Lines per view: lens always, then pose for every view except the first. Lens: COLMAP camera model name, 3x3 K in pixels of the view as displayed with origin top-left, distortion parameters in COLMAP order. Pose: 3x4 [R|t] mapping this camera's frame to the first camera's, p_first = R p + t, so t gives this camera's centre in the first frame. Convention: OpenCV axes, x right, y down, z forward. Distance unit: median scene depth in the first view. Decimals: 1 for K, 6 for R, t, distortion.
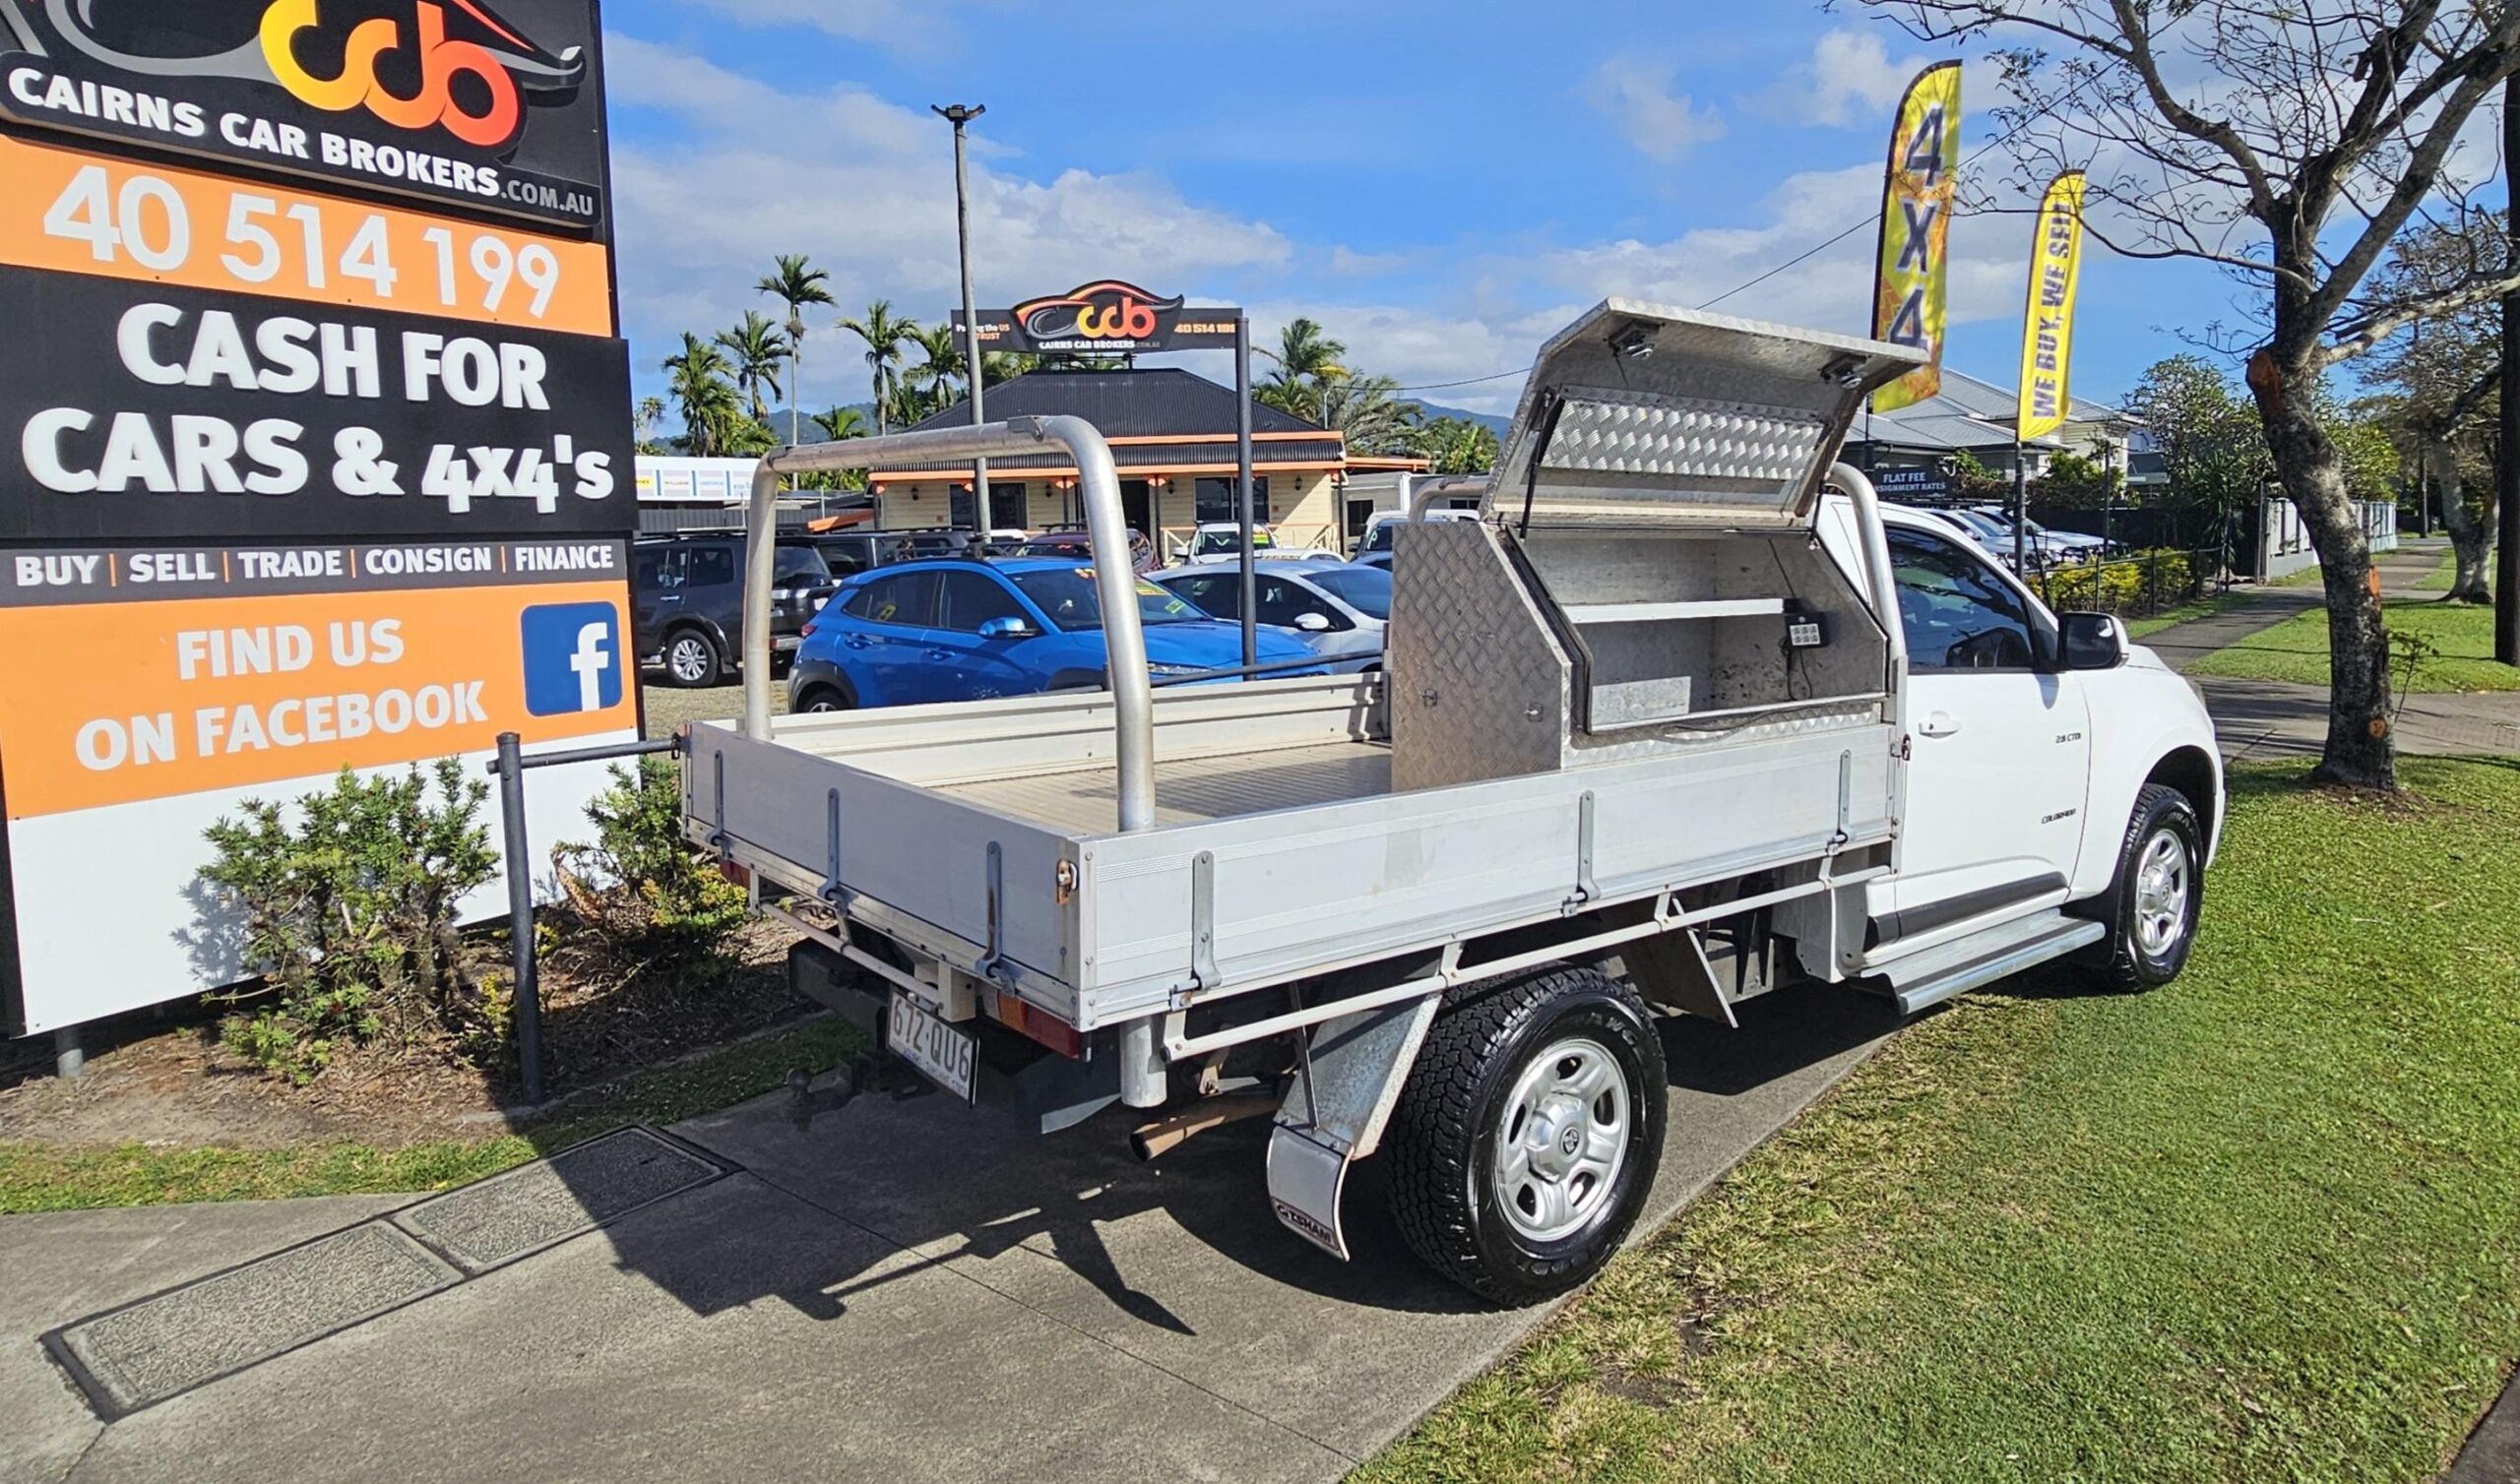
lens RADIAL K [[1526.3, 0, 1278.6], [0, 1526.3, 580.7], [0, 0, 1]] dist [0.002609, -0.003234]
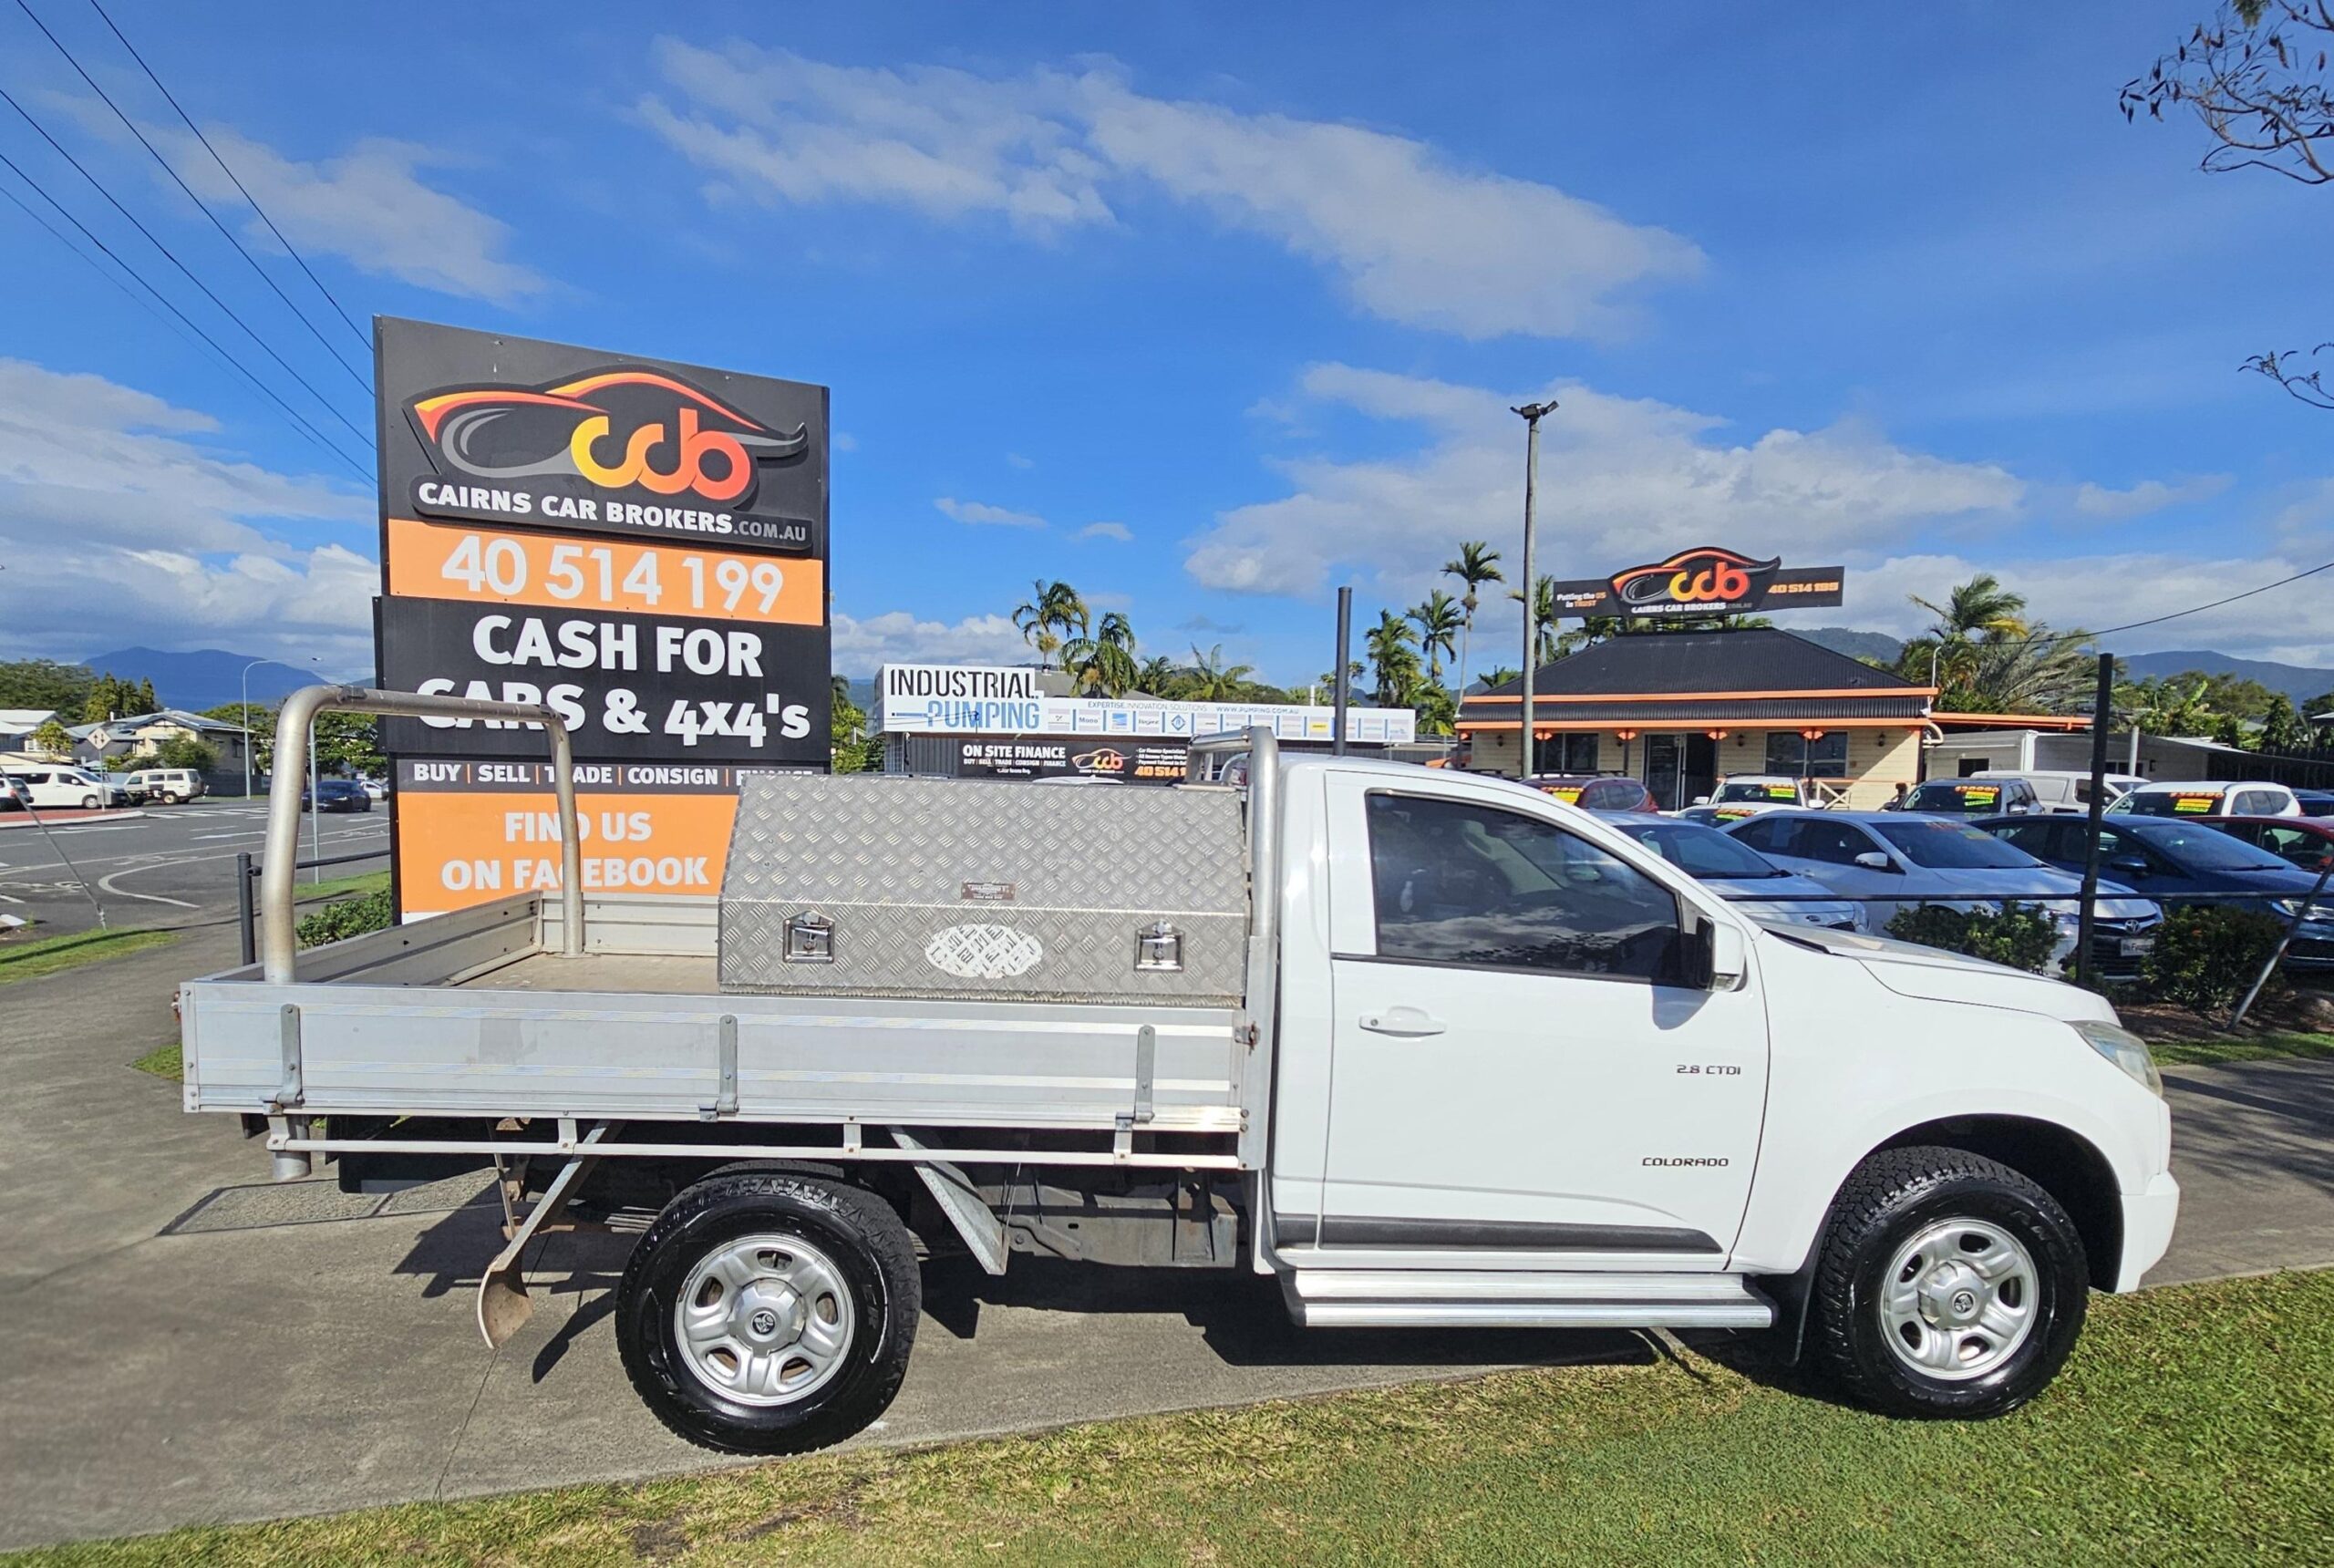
lens RADIAL K [[1262.6, 0, 1130.2], [0, 1262.6, 829.3], [0, 0, 1]] dist [0.002799, -0.001245]
pose [[0.815546, 0.063359, -0.575213, 0.586046], [-0.054851, 0.997977, 0.032157, -0.027613], [0.576087, 0.005326, 0.817371, 0.244652]]
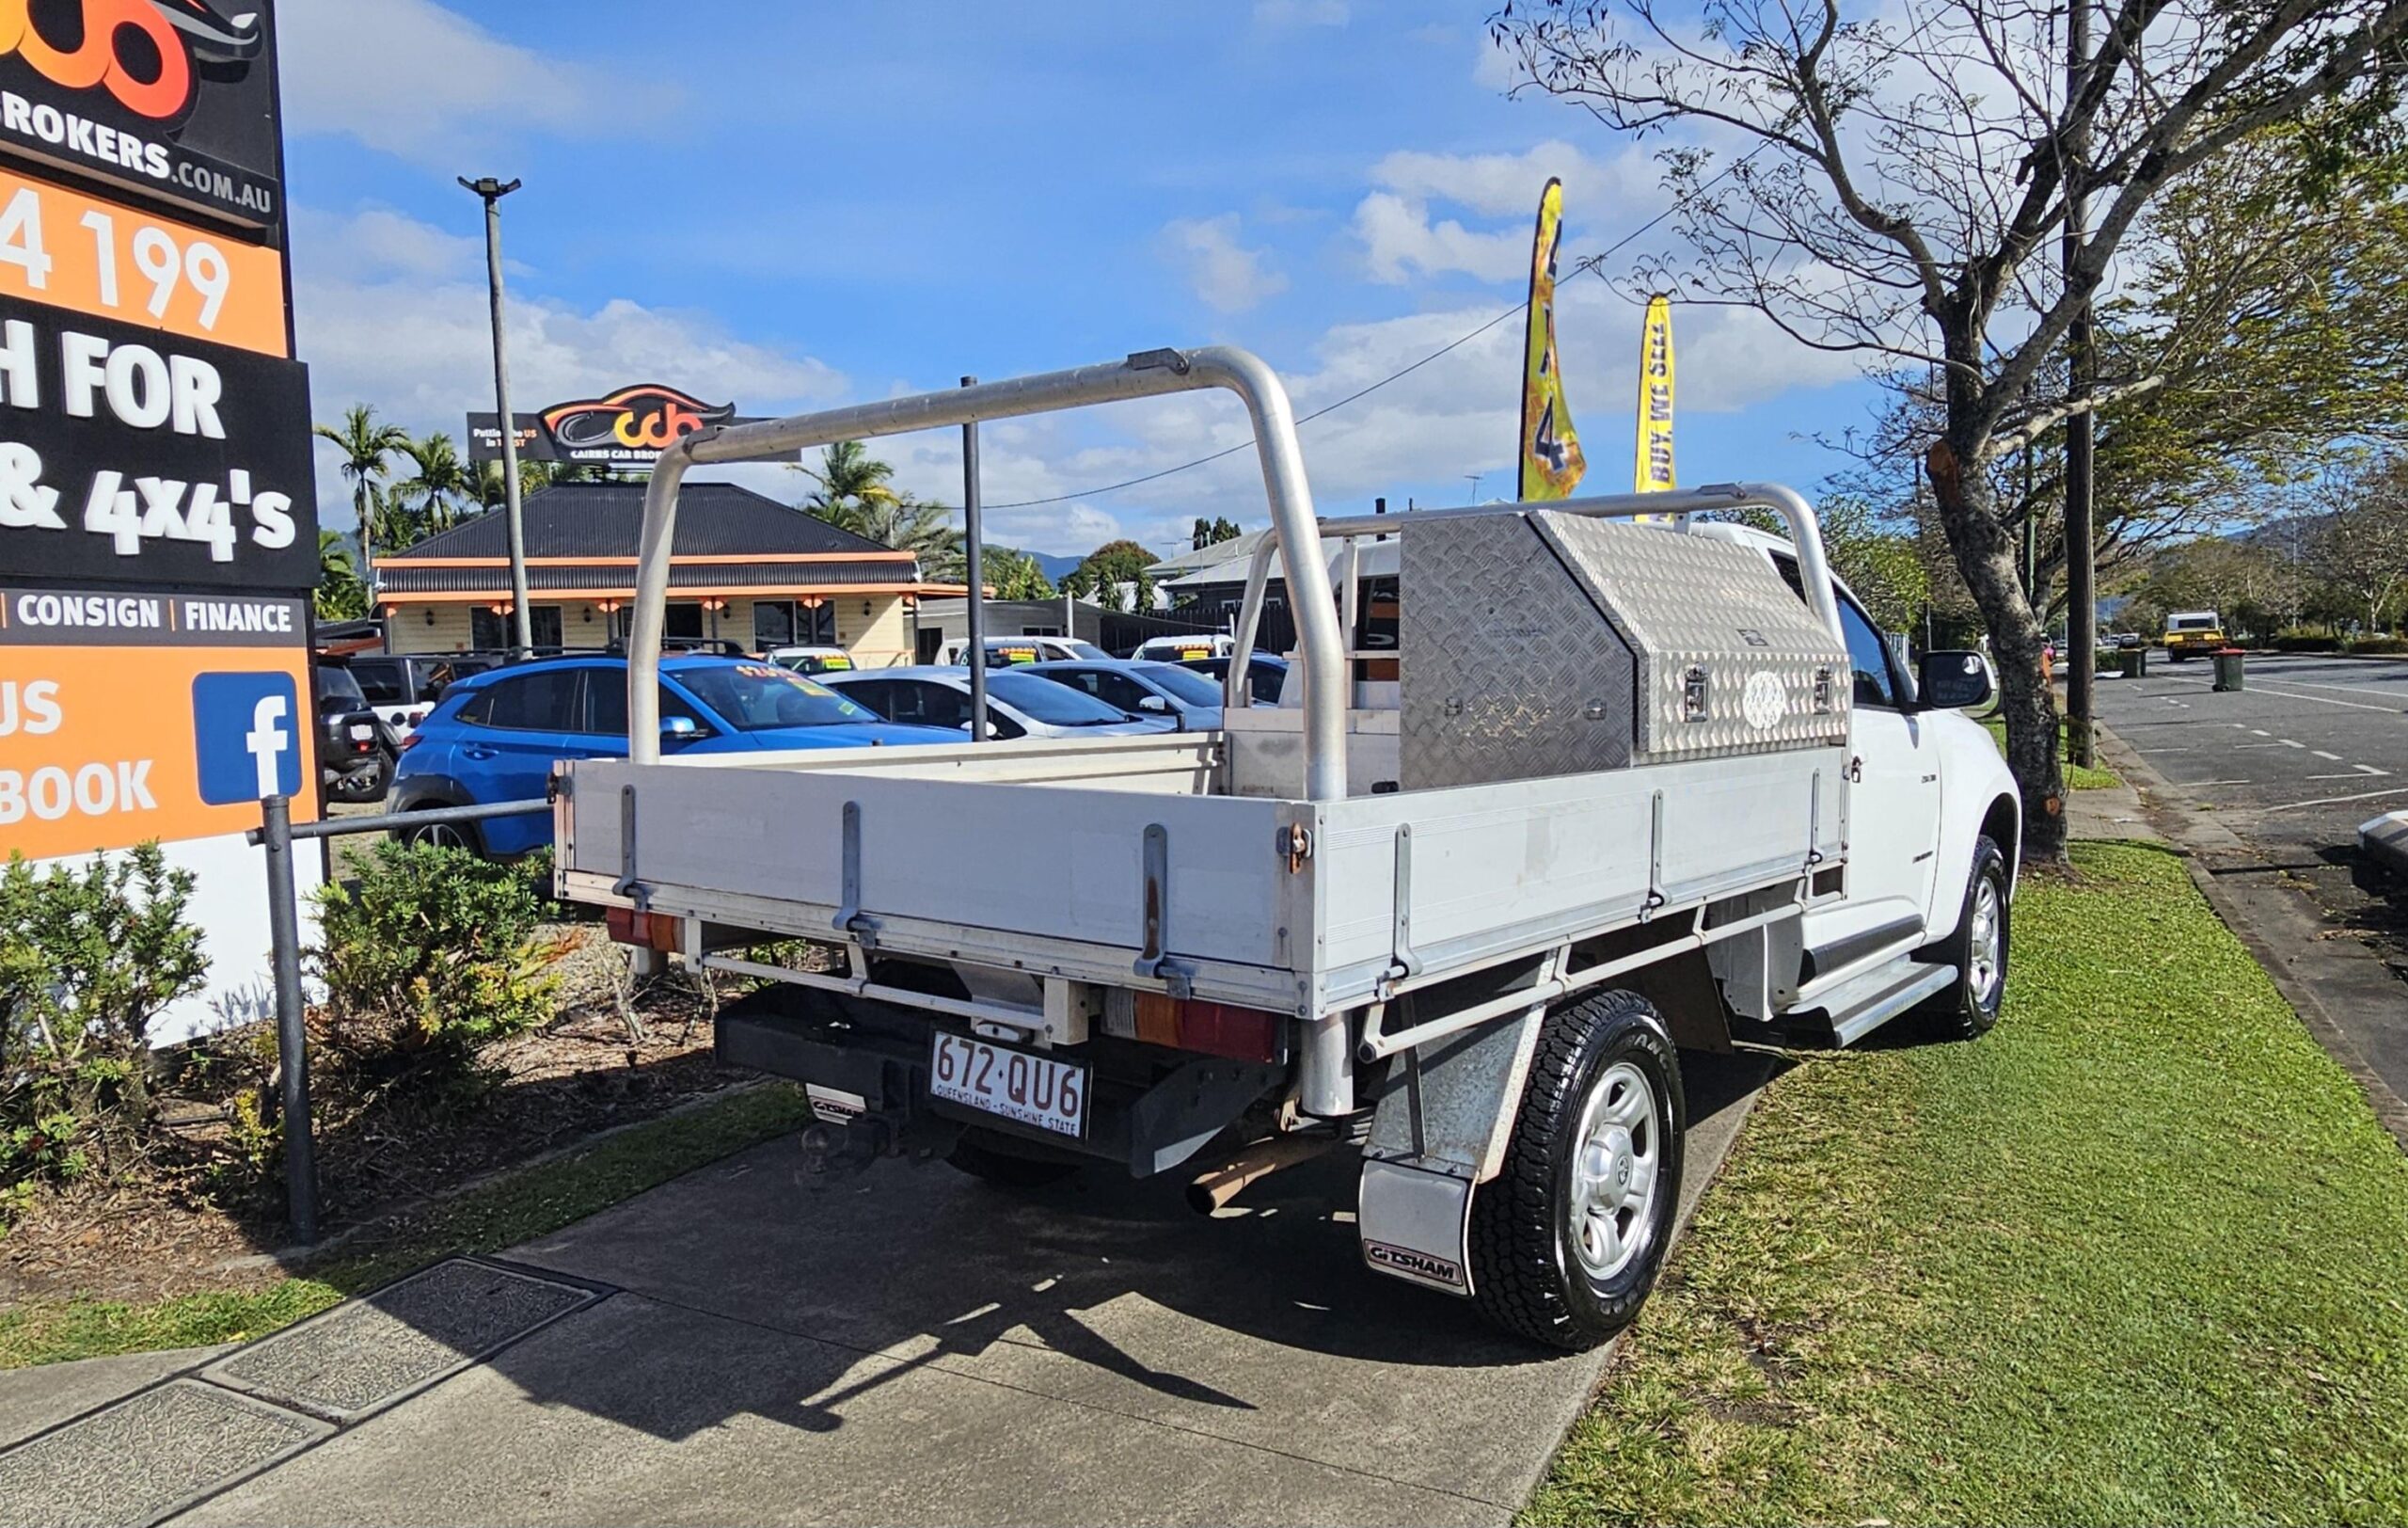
lens RADIAL K [[1631.6, 0, 1091.1], [0, 1631.6, 697.5], [0, 0, 1]] dist [-0.002853, 0.001287]
pose [[0.983885, -0.007164, 0.178659, -0.194643], [0.010427, 0.999795, -0.017330, 0.057341], [-0.178498, 0.018914, 0.983759, 0.043140]]
